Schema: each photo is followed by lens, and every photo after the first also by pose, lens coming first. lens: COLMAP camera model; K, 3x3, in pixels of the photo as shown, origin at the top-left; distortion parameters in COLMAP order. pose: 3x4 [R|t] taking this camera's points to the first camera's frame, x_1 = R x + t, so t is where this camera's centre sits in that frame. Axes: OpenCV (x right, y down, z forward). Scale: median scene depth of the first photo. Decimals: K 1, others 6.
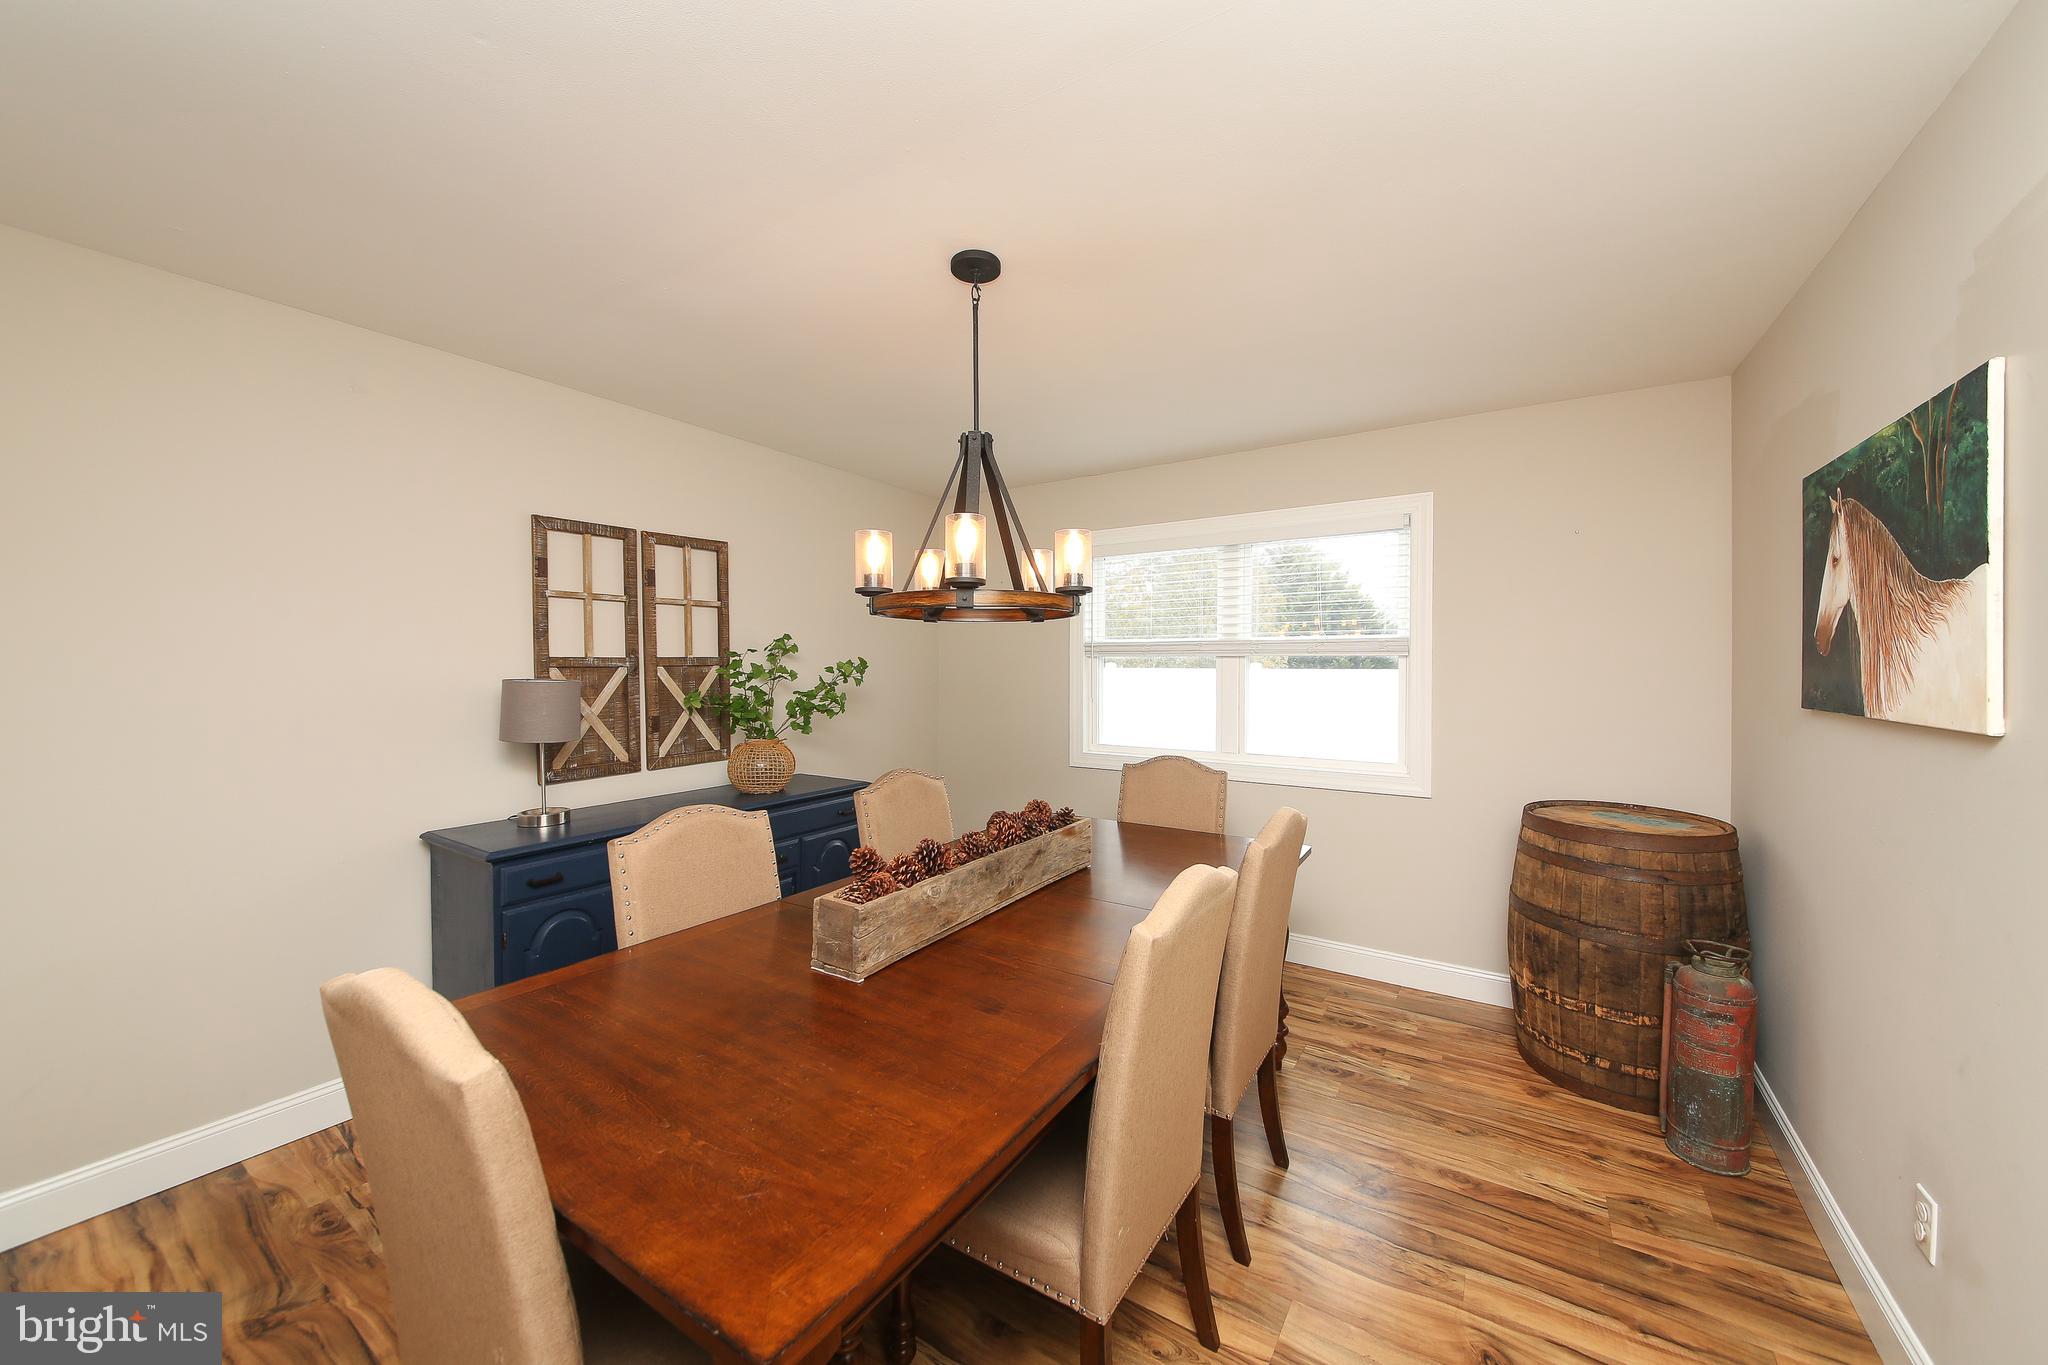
lens RADIAL K [[743.2, 0, 1024.0], [0, 743.2, 682.5], [0, 0, 1]] dist [0.000727, 0.000061]
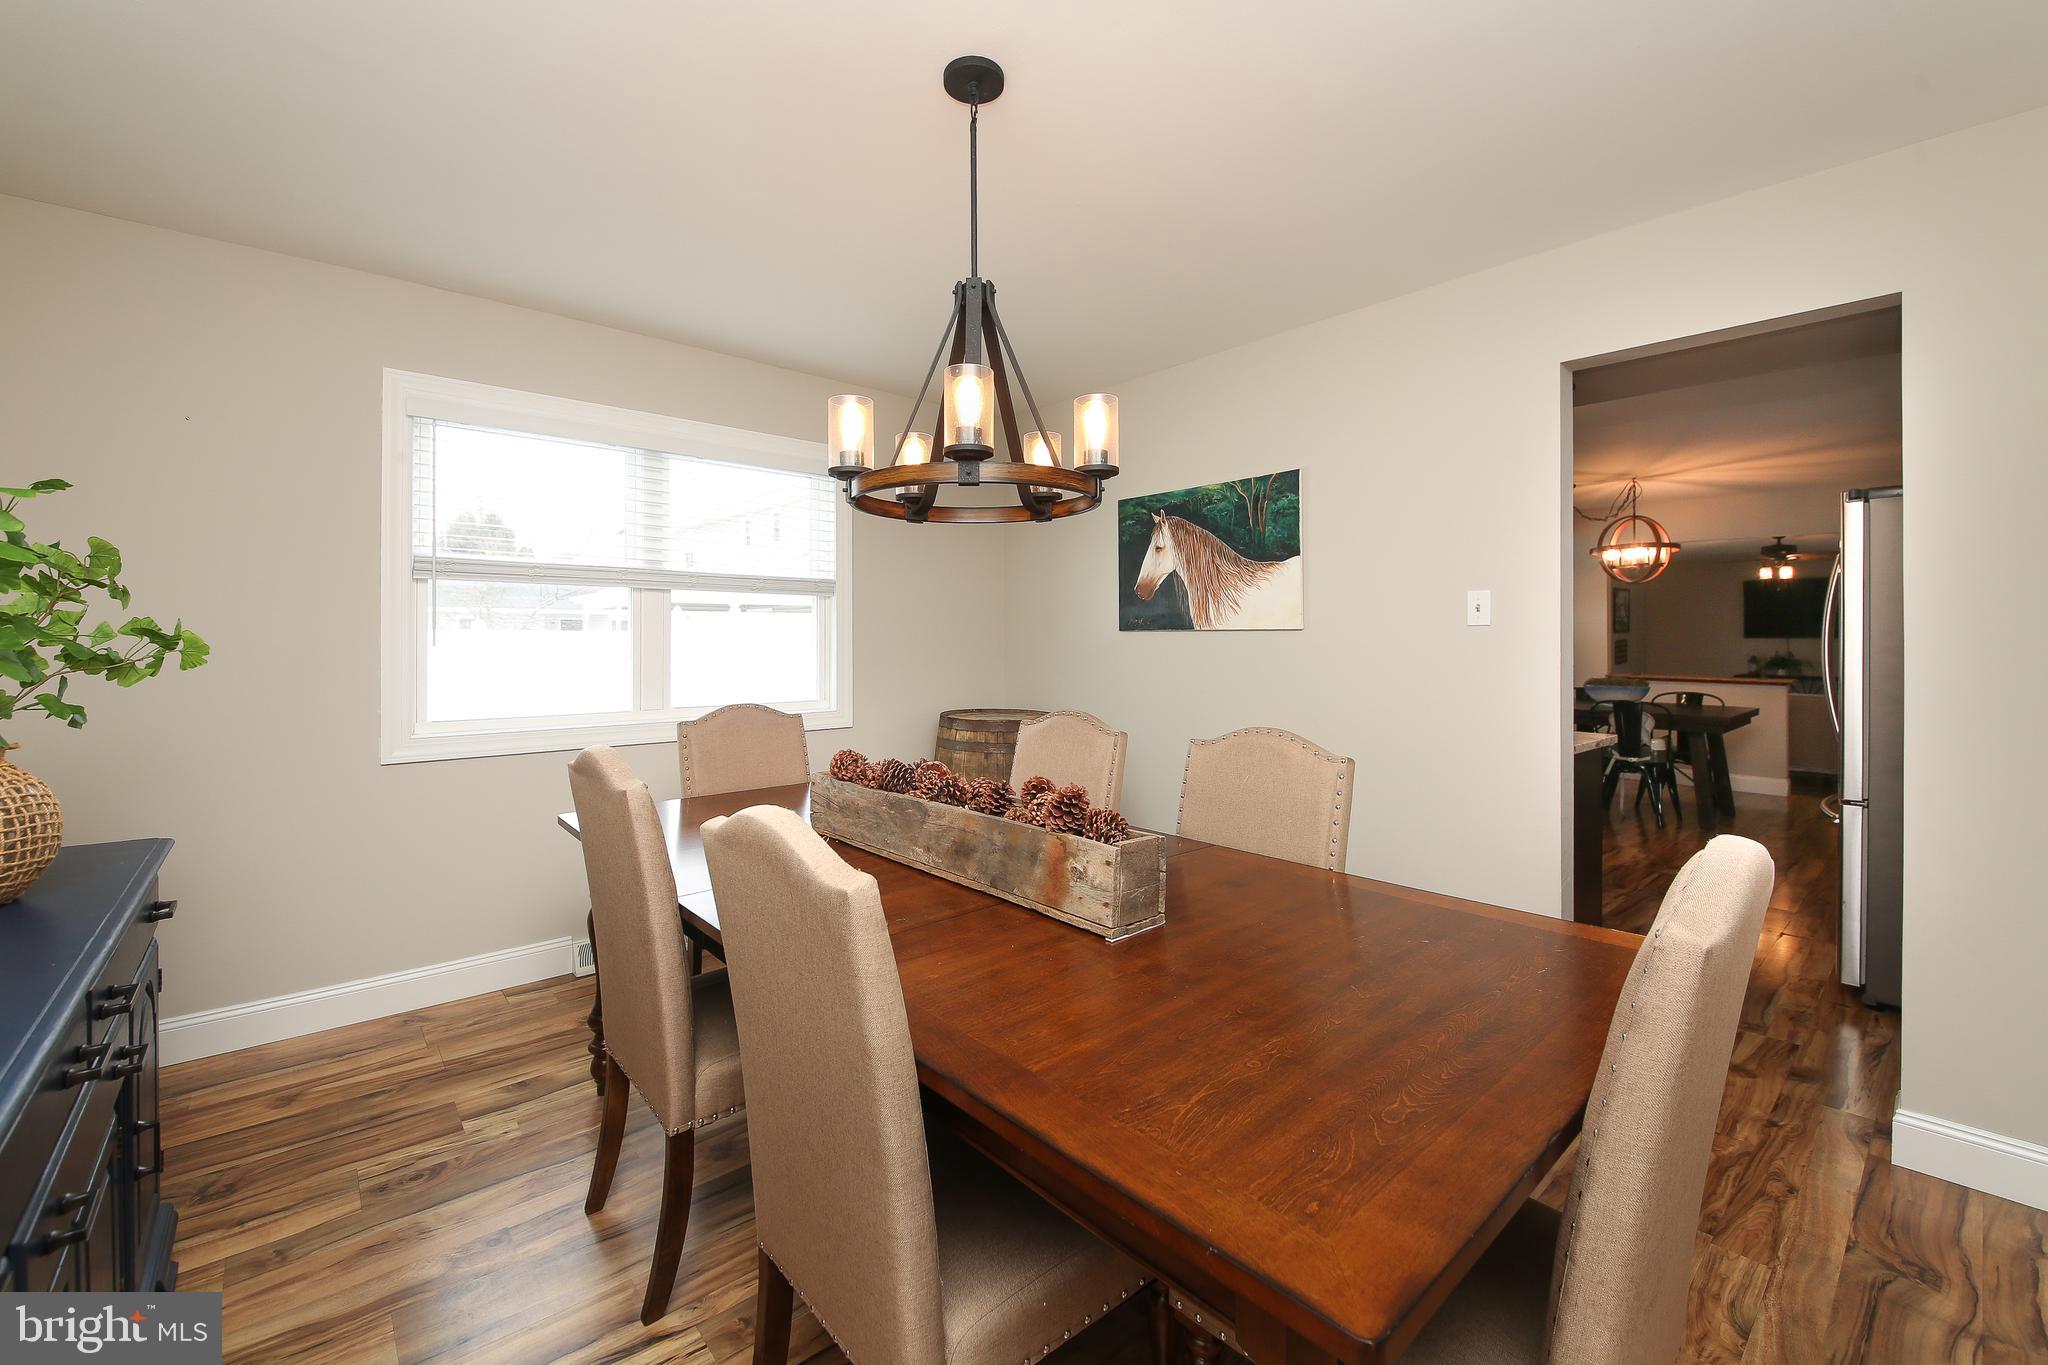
lens RADIAL K [[842.4, 0, 1022.2], [0, 842.4, 615.4], [0, 0, 1]] dist [0.027386, -0.019364]
pose [[0.262240, 0.032628, 0.964451, -1.008578], [0.022209, 0.998959, -0.039834, 0.077698], [-0.964747, 0.031866, 0.261243, 0.782821]]
